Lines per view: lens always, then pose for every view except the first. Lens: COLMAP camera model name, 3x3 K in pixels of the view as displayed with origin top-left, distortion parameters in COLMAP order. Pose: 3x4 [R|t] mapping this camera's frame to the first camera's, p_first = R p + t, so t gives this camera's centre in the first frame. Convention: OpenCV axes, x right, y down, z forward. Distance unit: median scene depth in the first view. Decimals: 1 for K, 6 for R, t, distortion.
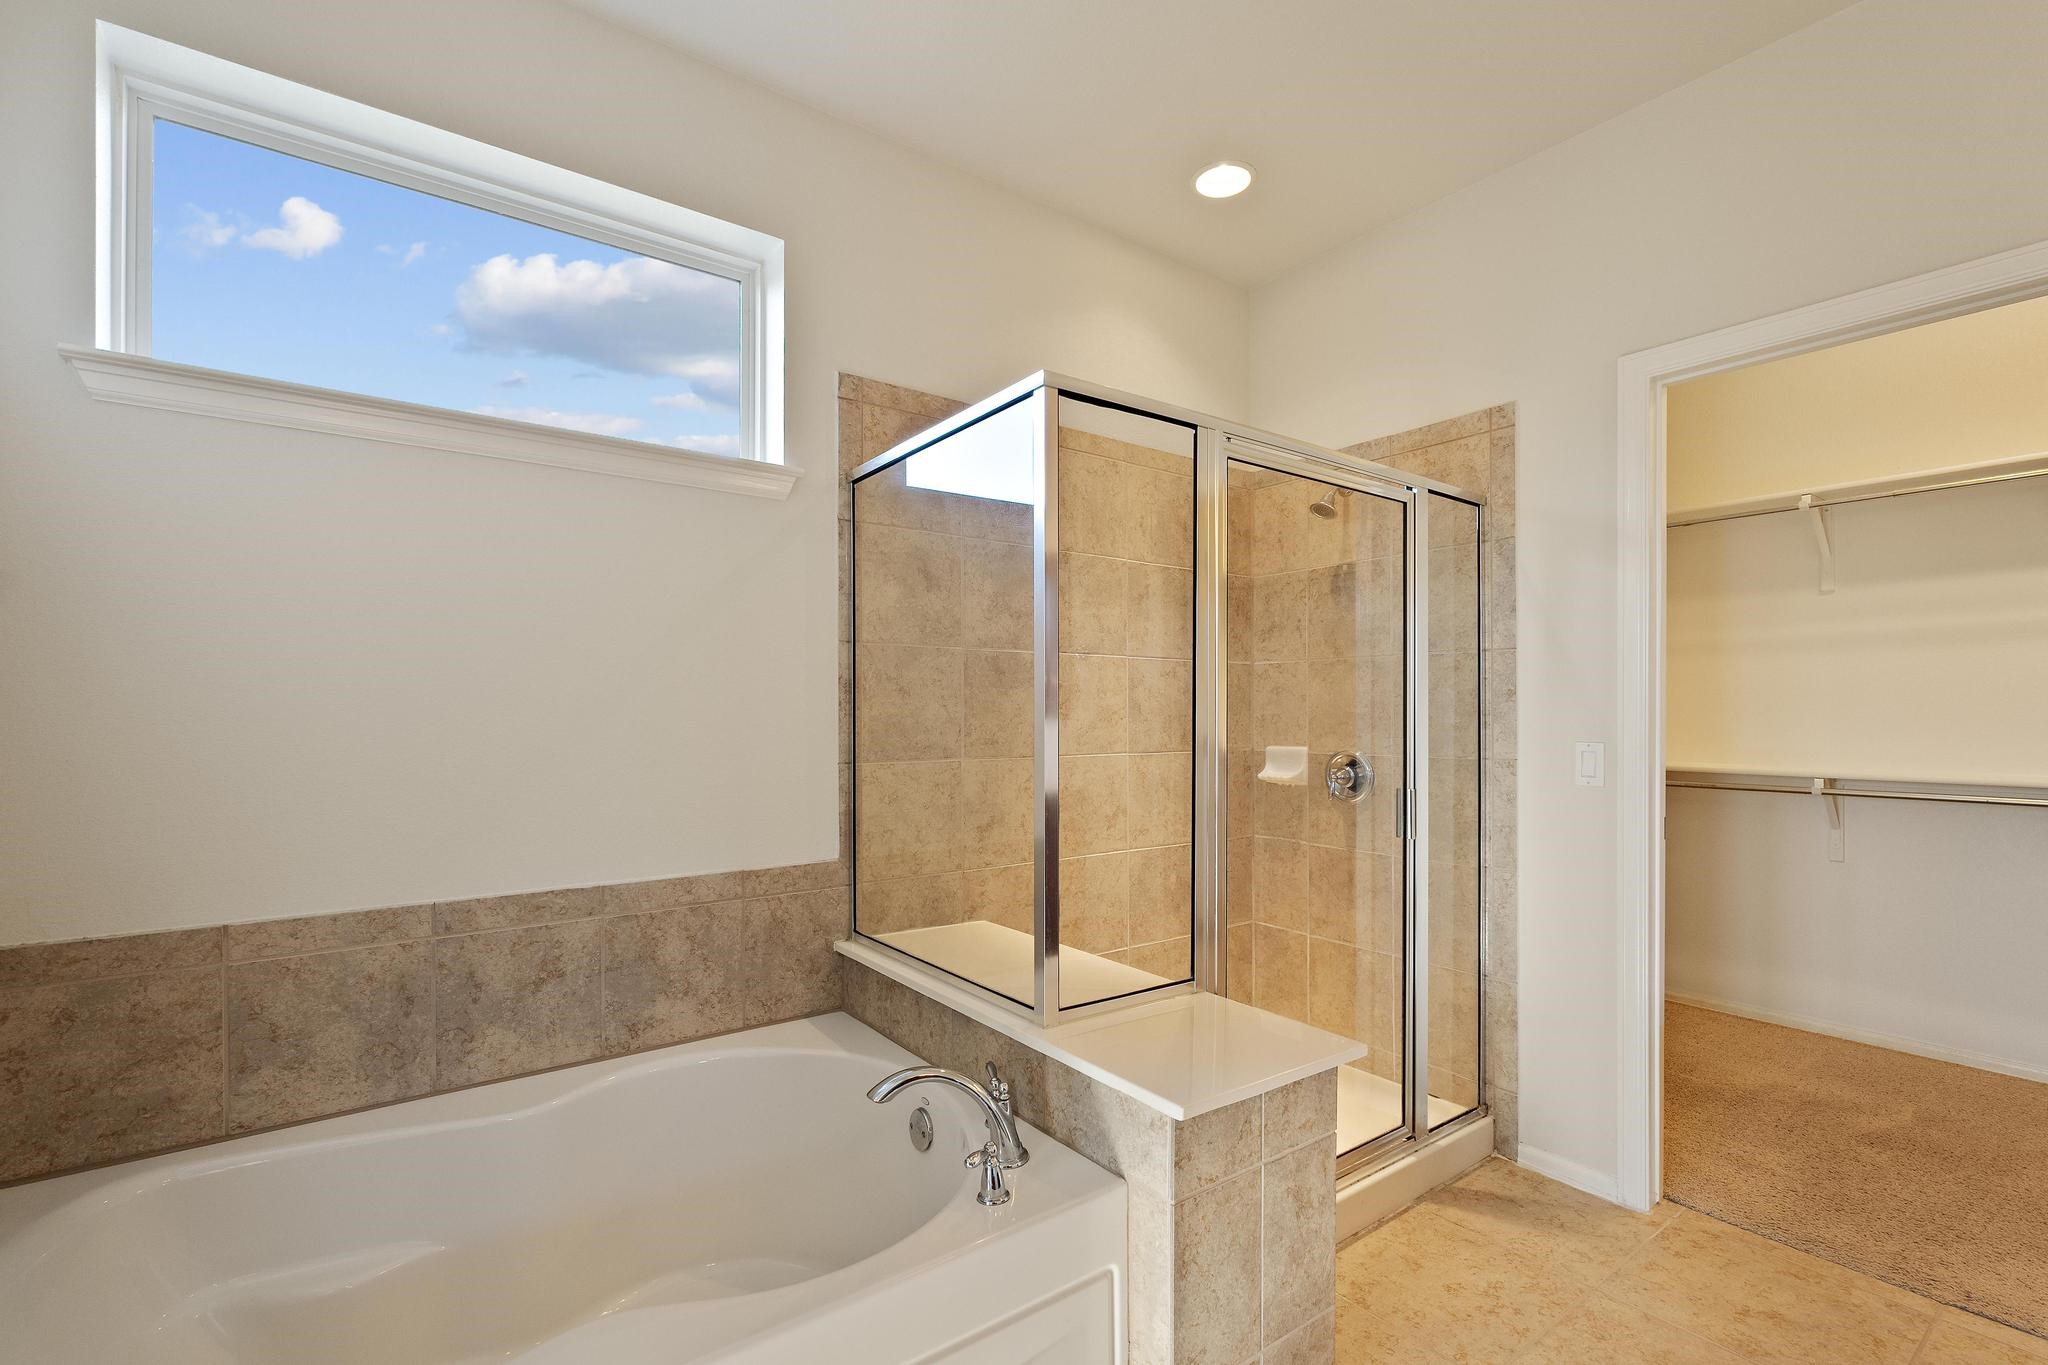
lens RADIAL K [[896.9, 0, 1020.3], [0, 896.9, 696.2], [0, 0, 1]] dist [-0.002387, 0.000352]
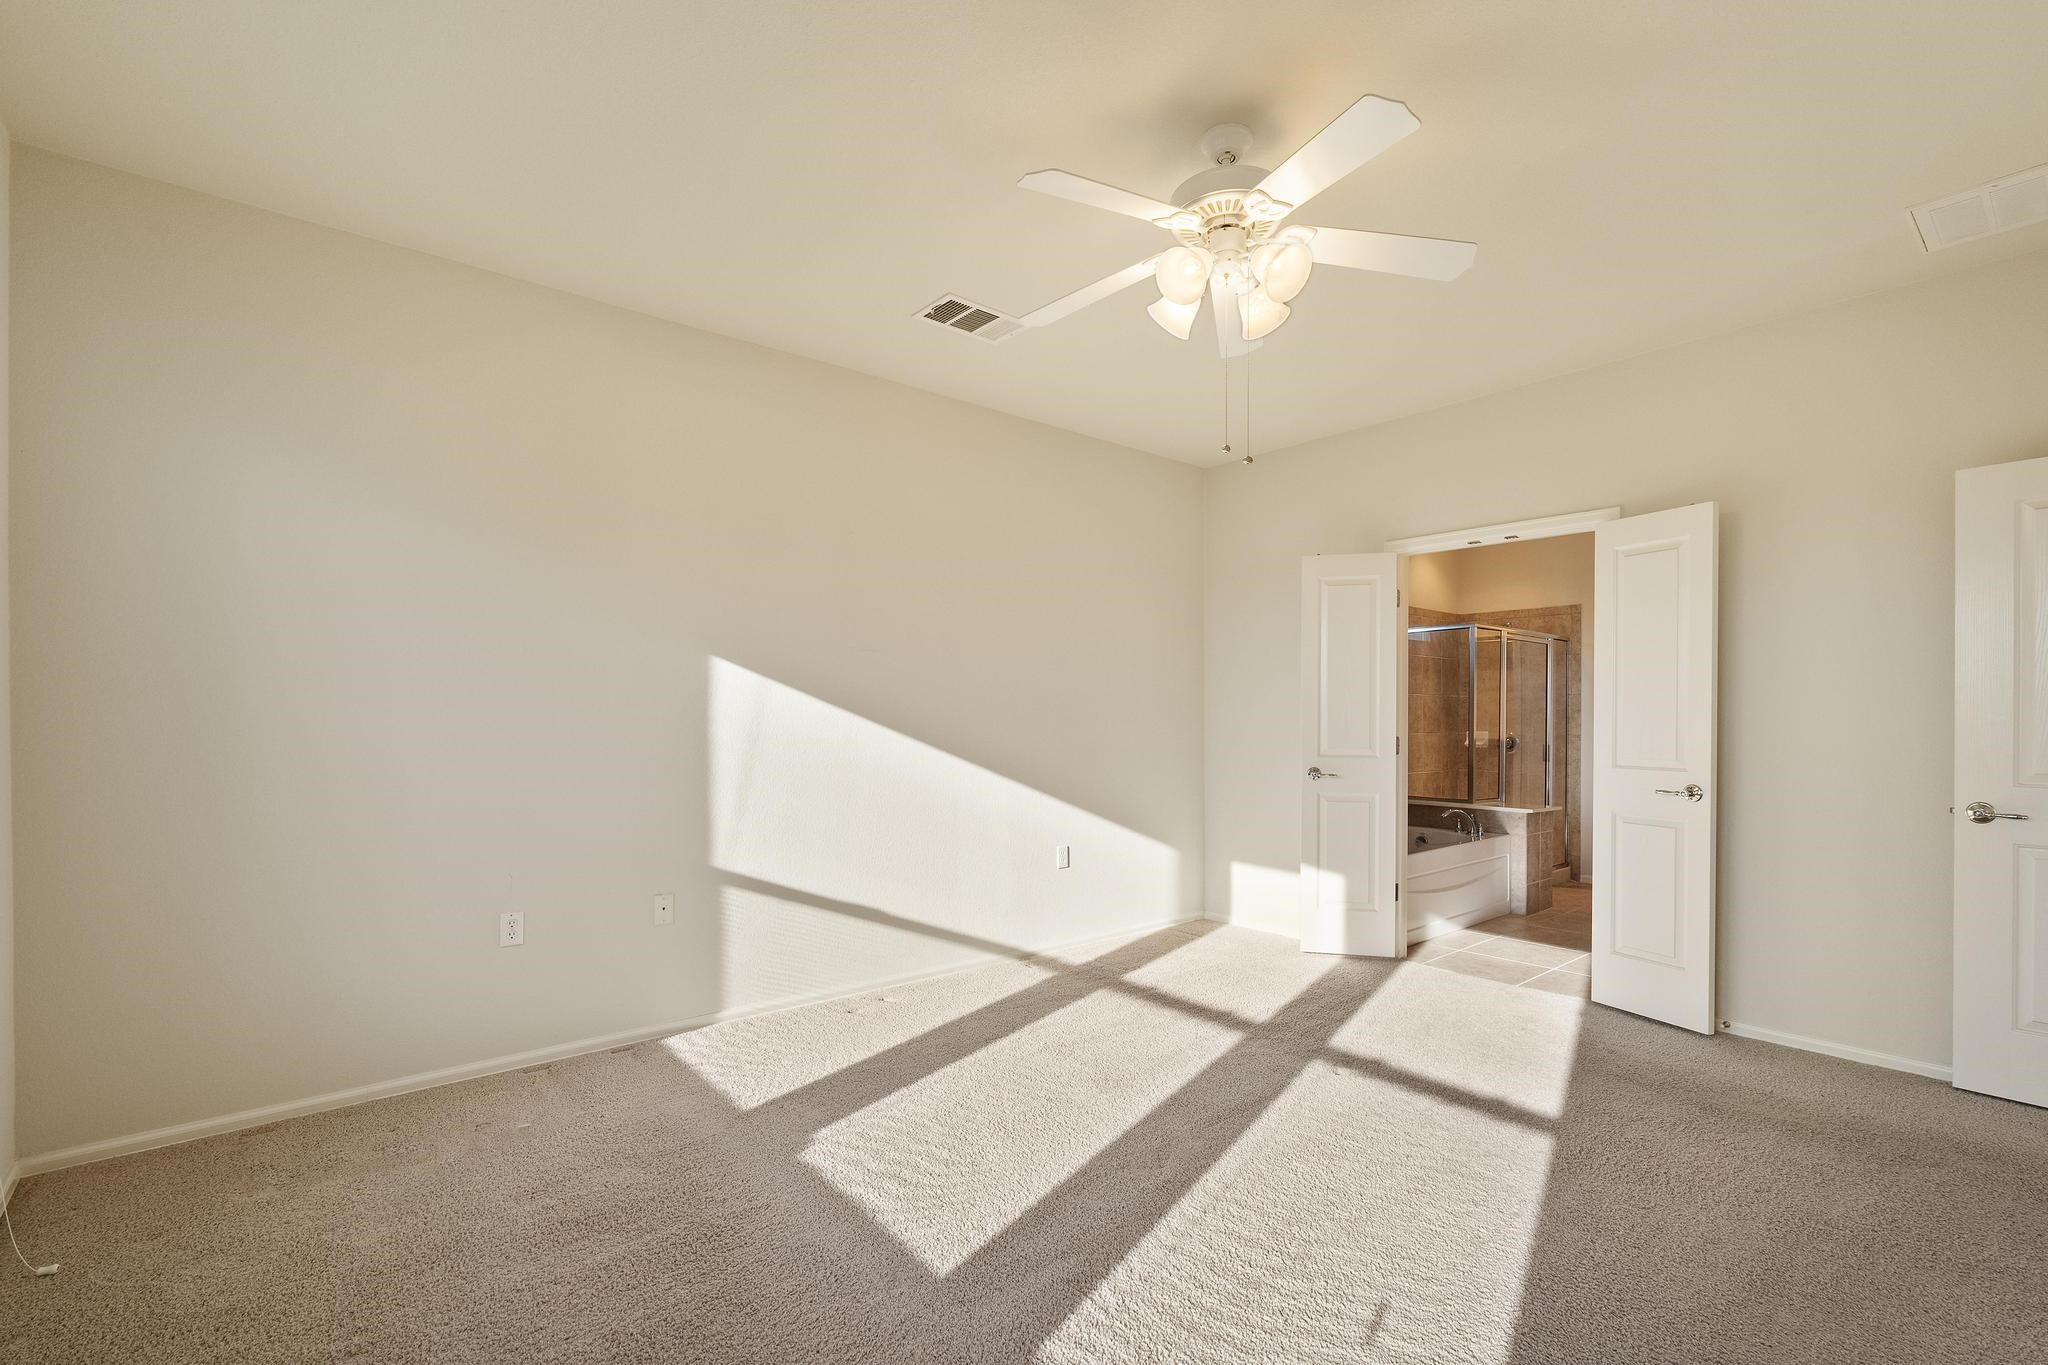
lens RADIAL K [[896.9, 0, 1014.7], [0, 896.9, 703.7], [0, 0, 1]] dist [-0.002387, 0.000352]
pose [[0.998800, 0.008530, 0.048231, -1.286874], [-0.008586, 0.999963, 0.000937, -0.012202], [-0.048221, -0.001350, 0.998836, -1.627528]]
